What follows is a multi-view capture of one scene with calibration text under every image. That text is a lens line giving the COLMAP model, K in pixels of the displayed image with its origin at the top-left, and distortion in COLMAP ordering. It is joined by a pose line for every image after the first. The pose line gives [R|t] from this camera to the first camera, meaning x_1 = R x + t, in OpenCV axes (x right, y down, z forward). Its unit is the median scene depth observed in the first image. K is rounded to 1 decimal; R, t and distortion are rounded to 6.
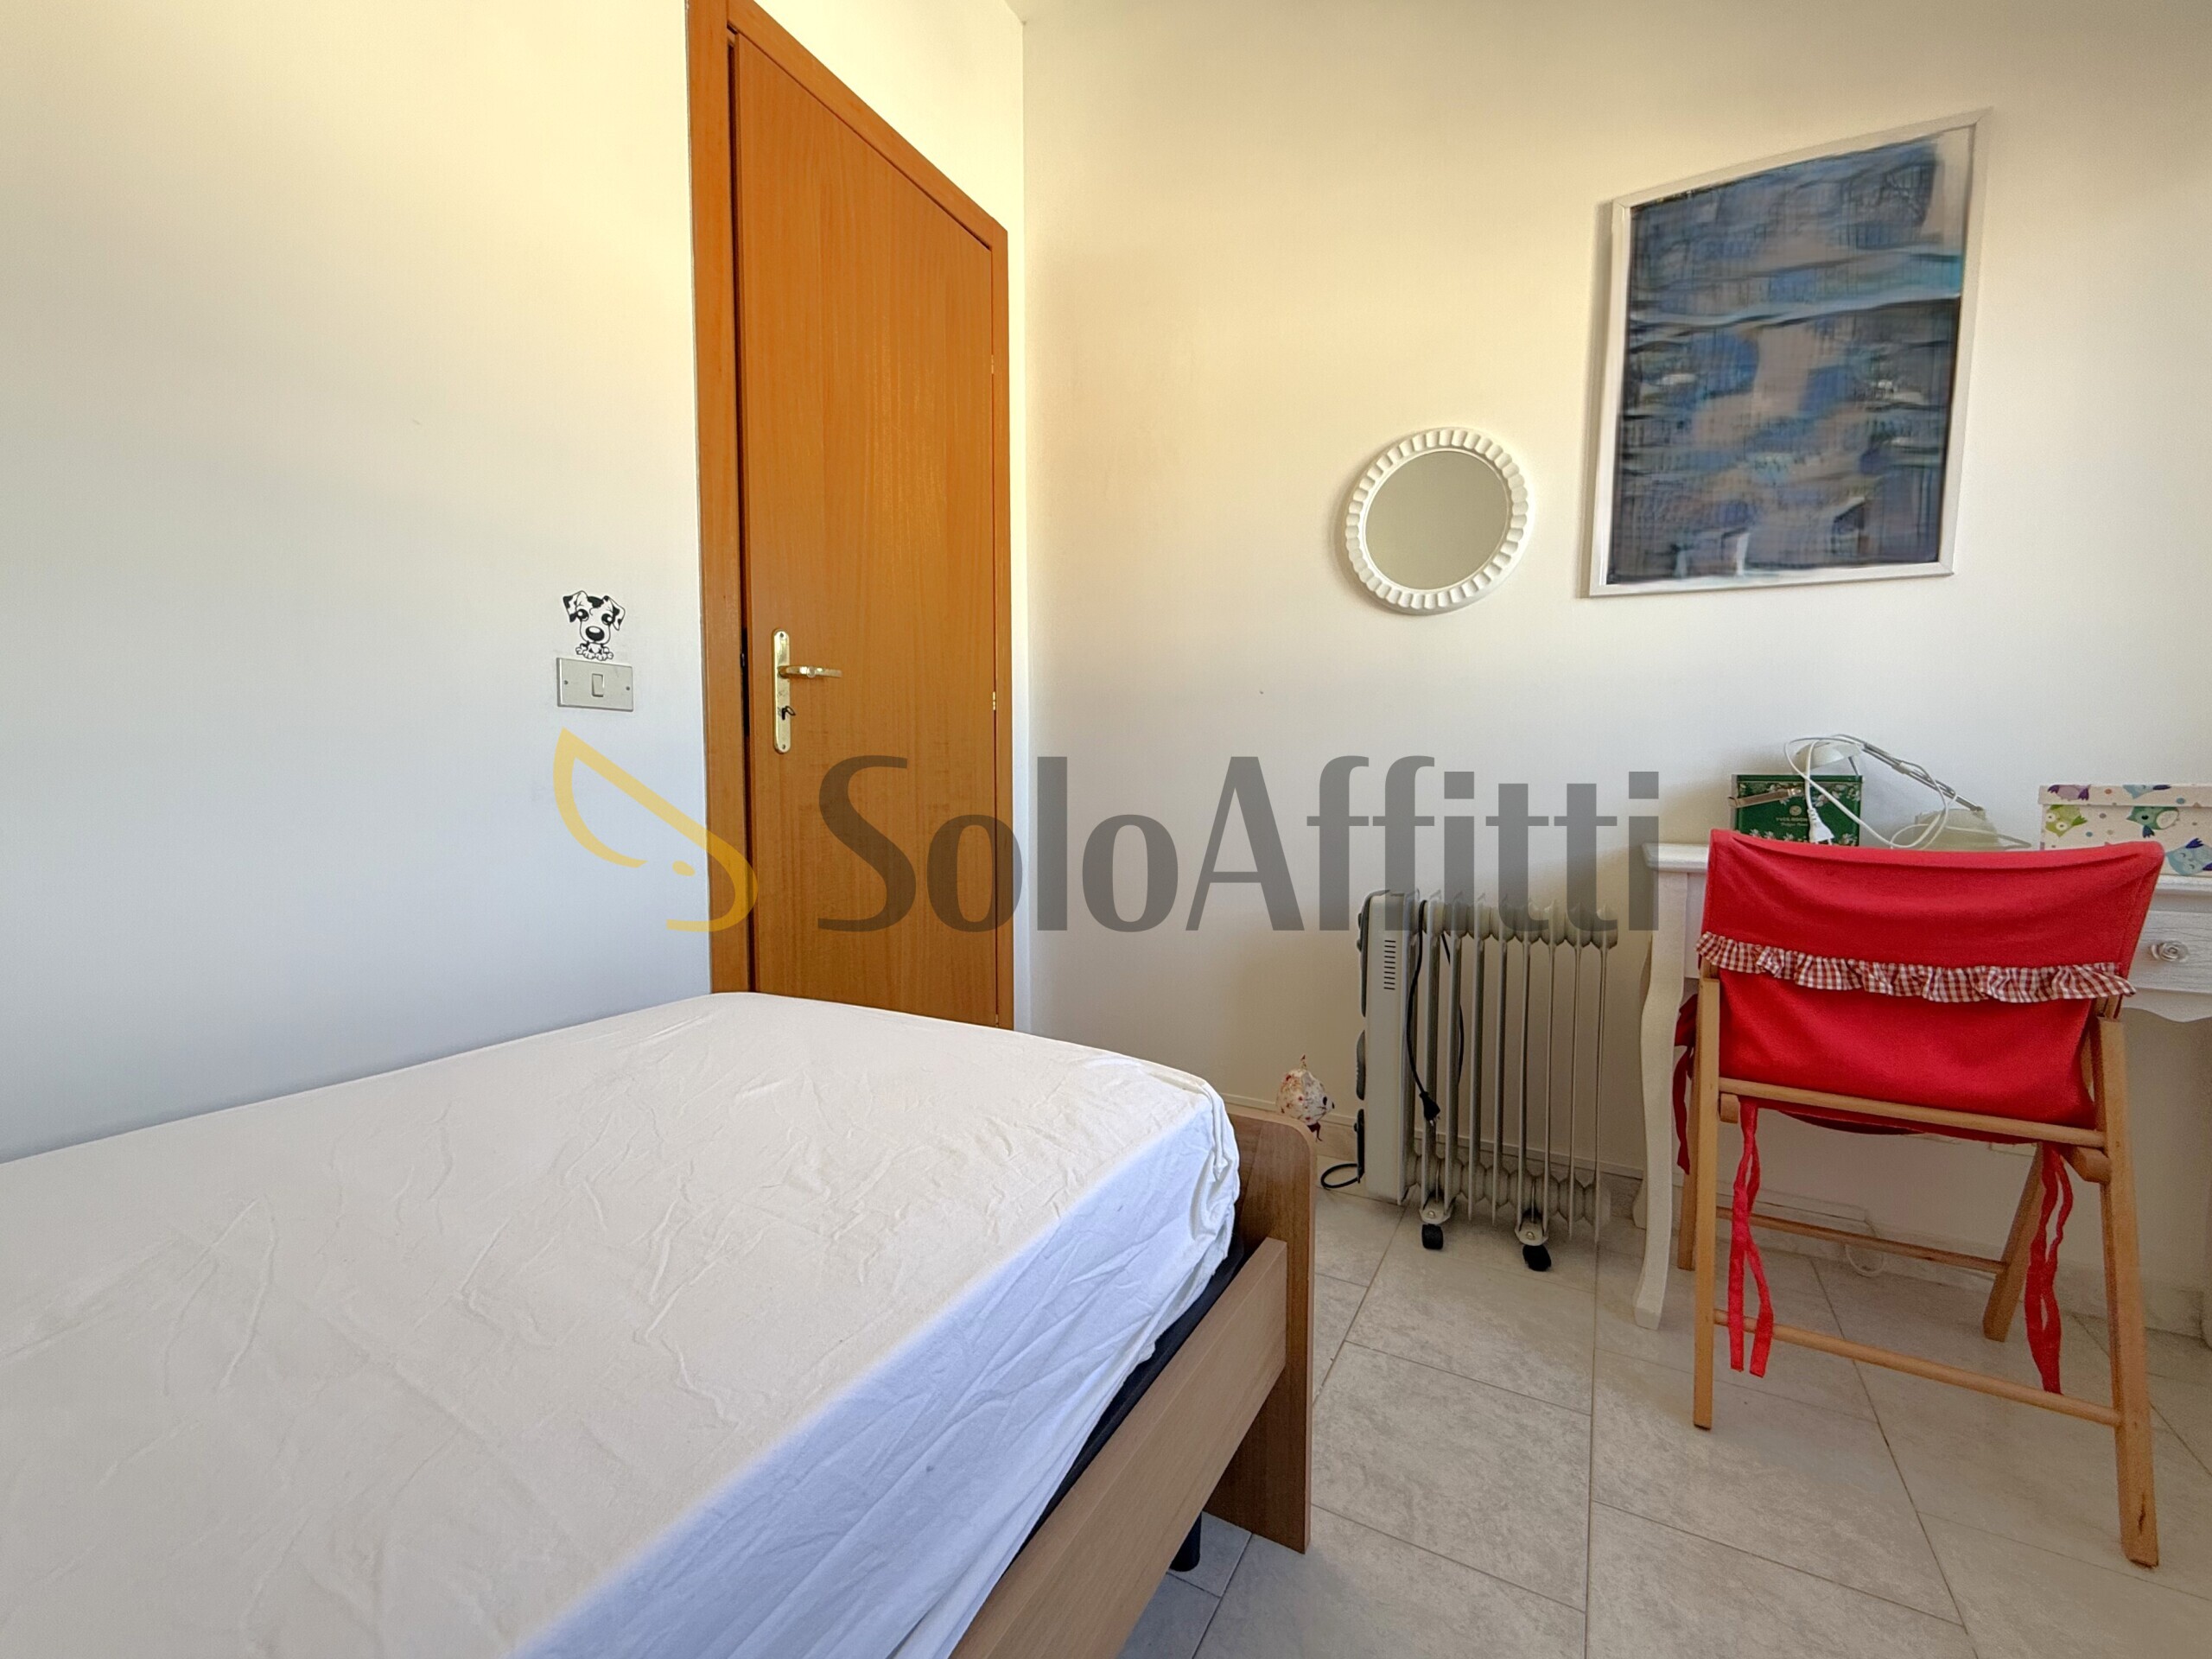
lens RADIAL K [[903.1, 0, 1105.7], [0, 903.1, 827.9], [0, 0, 1]] dist [0.000052, 0.000010]
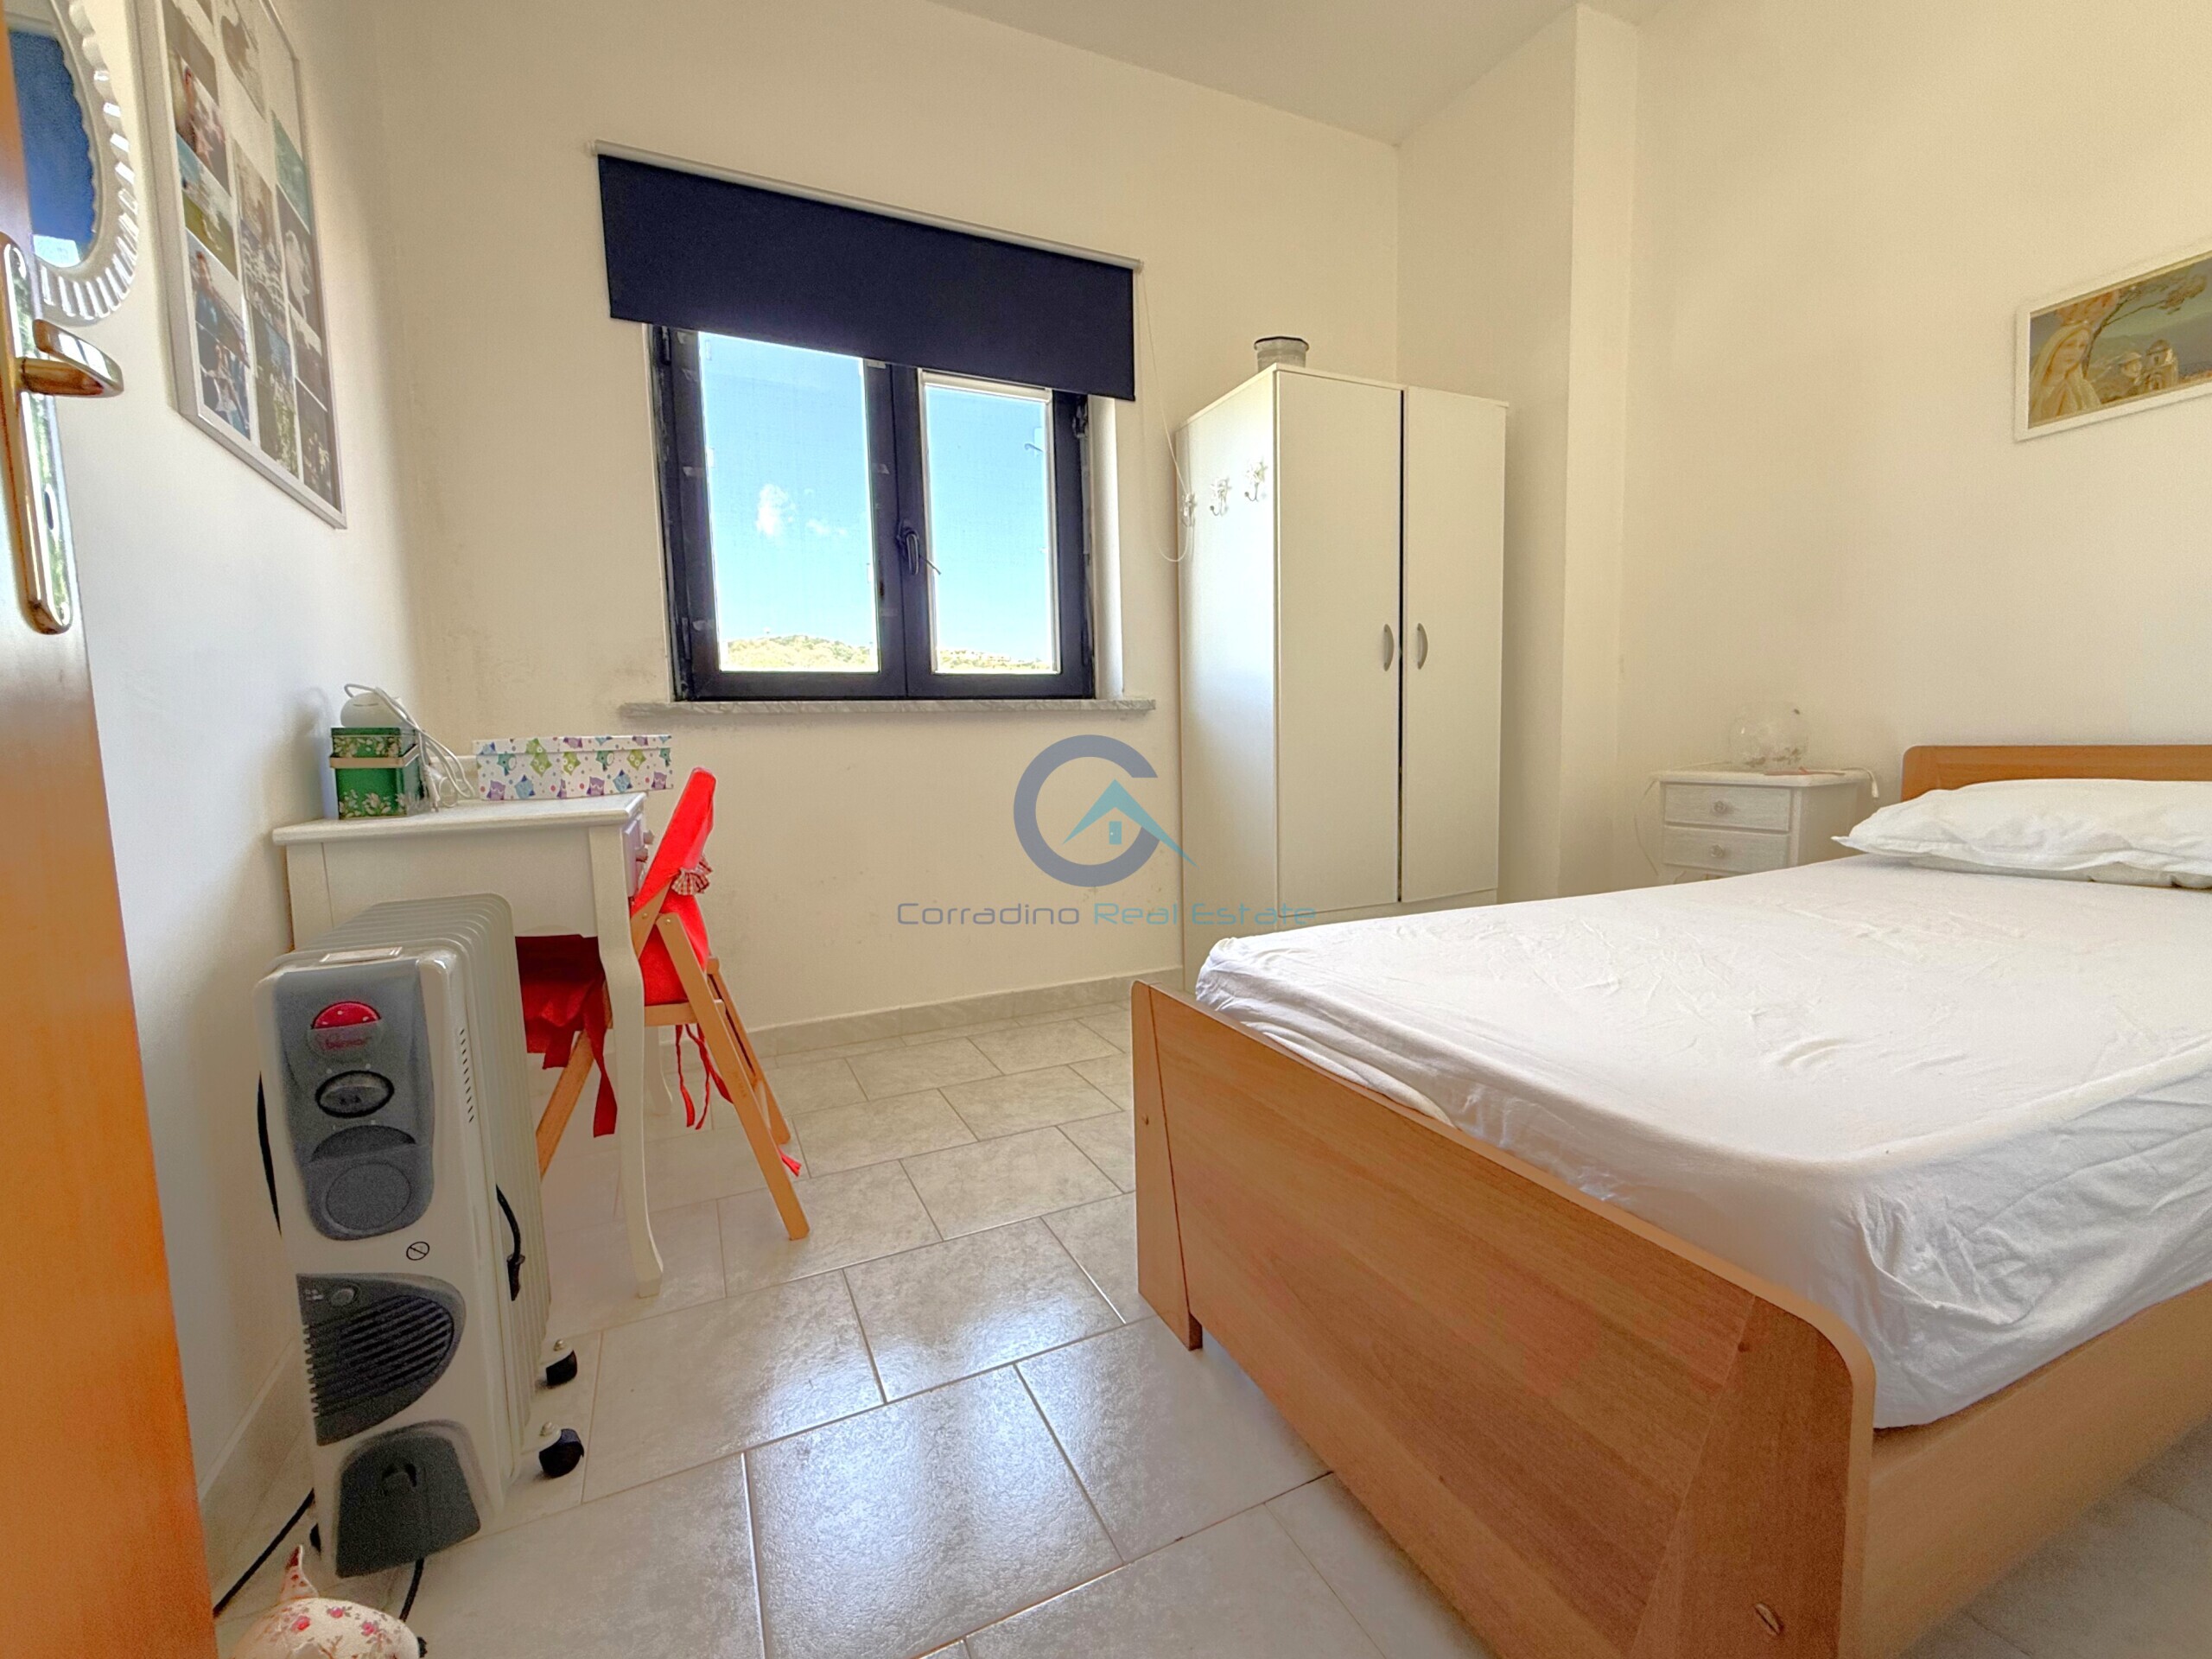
lens RADIAL K [[903.1, 0, 1099.1], [0, 903.1, 824.3], [0, 0, 1]] dist [0.000052, 0.000010]
pose [[-0.805679, -0.037315, 0.591176, -0.421846], [0.054712, 0.989060, 0.136992, -0.064986], [-0.589821, 0.142716, -0.794823, 1.733213]]
